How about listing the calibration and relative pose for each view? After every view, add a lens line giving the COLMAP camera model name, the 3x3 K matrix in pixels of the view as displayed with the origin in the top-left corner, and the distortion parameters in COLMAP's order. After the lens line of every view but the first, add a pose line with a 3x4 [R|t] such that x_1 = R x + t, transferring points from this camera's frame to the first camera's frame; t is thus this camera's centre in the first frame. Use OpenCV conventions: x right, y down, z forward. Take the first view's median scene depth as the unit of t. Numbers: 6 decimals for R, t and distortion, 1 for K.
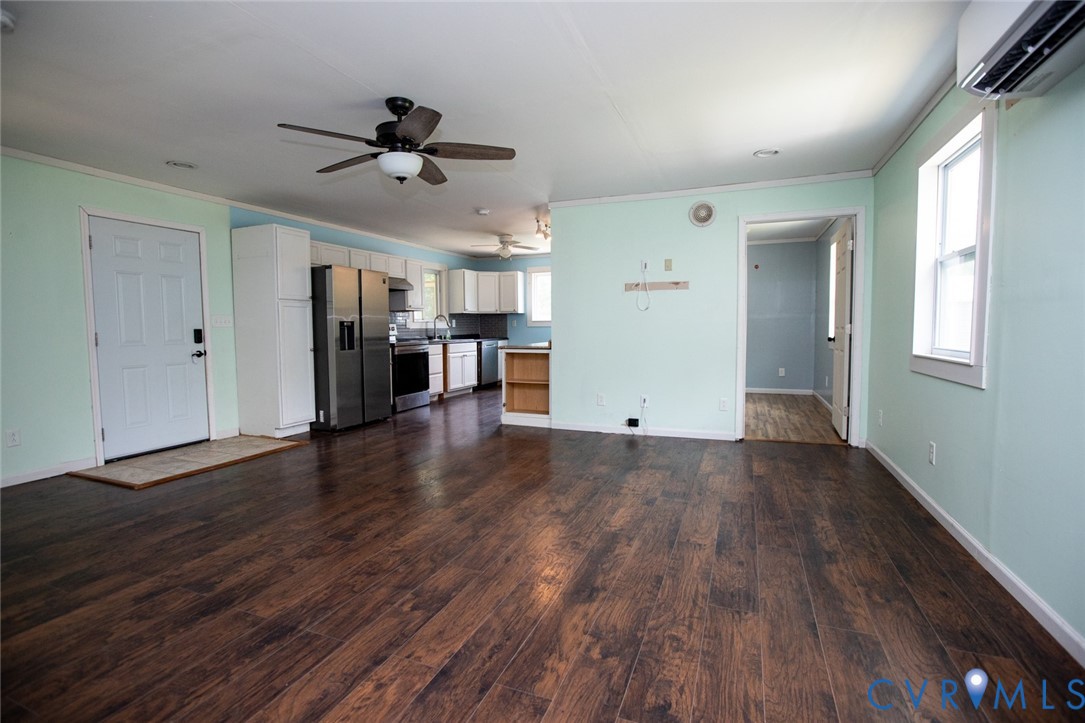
lens RADIAL K [[502.9, 0, 541.5], [0, 502.9, 359.2], [0, 0, 1]] dist [-0.049708, 0.019170]
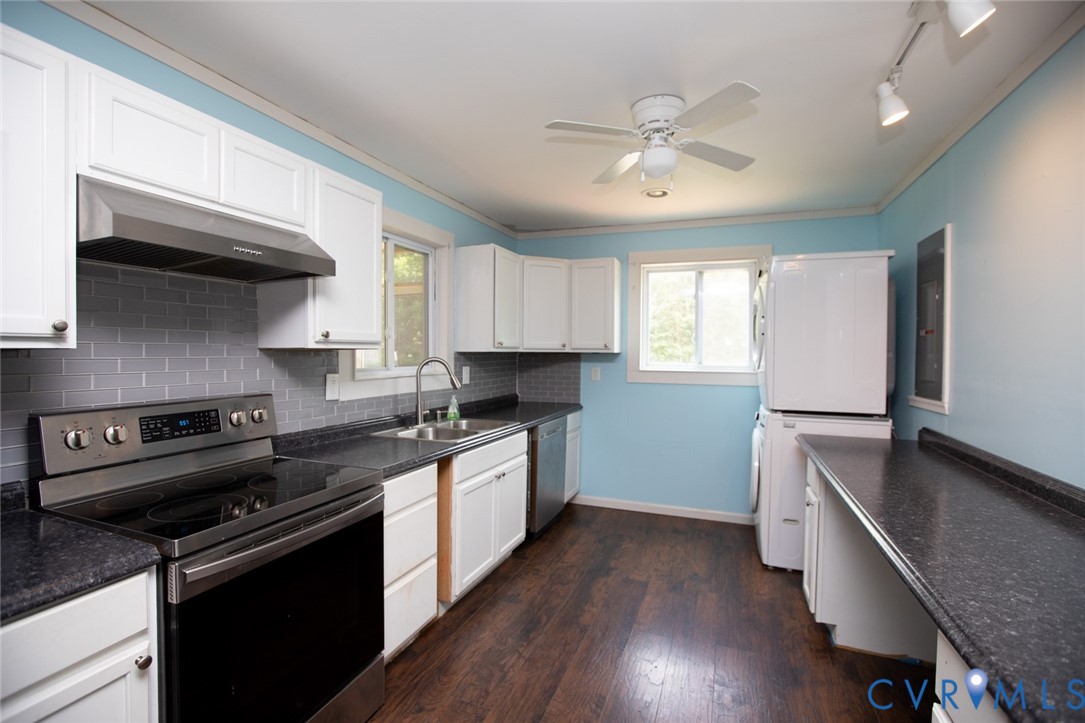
lens RADIAL K [[494.4, 0, 535.6], [0, 494.4, 358.5], [0, 0, 1]] dist [-0.055997, 0.022726]
pose [[0.999839, 0.017809, 0.002073, -0.133410], [-0.017680, 0.998536, -0.051113, -0.074034], [-0.002980, 0.051068, 0.998691, 0.668358]]
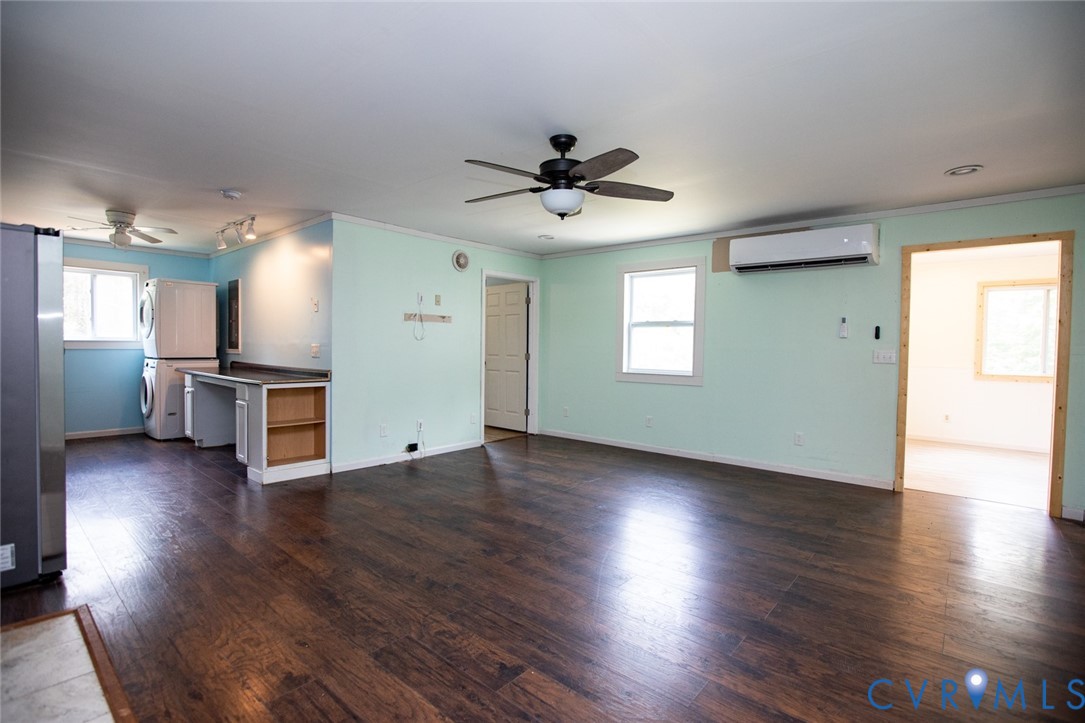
lens RADIAL K [[505.3, 0, 526.7], [0, 505.3, 360.3], [0, 0, 1]] dist [-0.041968, 0.016246]
pose [[0.338741, -0.014169, 0.940773, -0.466991], [0.044306, 0.999018, -0.000907, -0.027713], [-0.939836, 0.041989, 0.339036, 0.273508]]
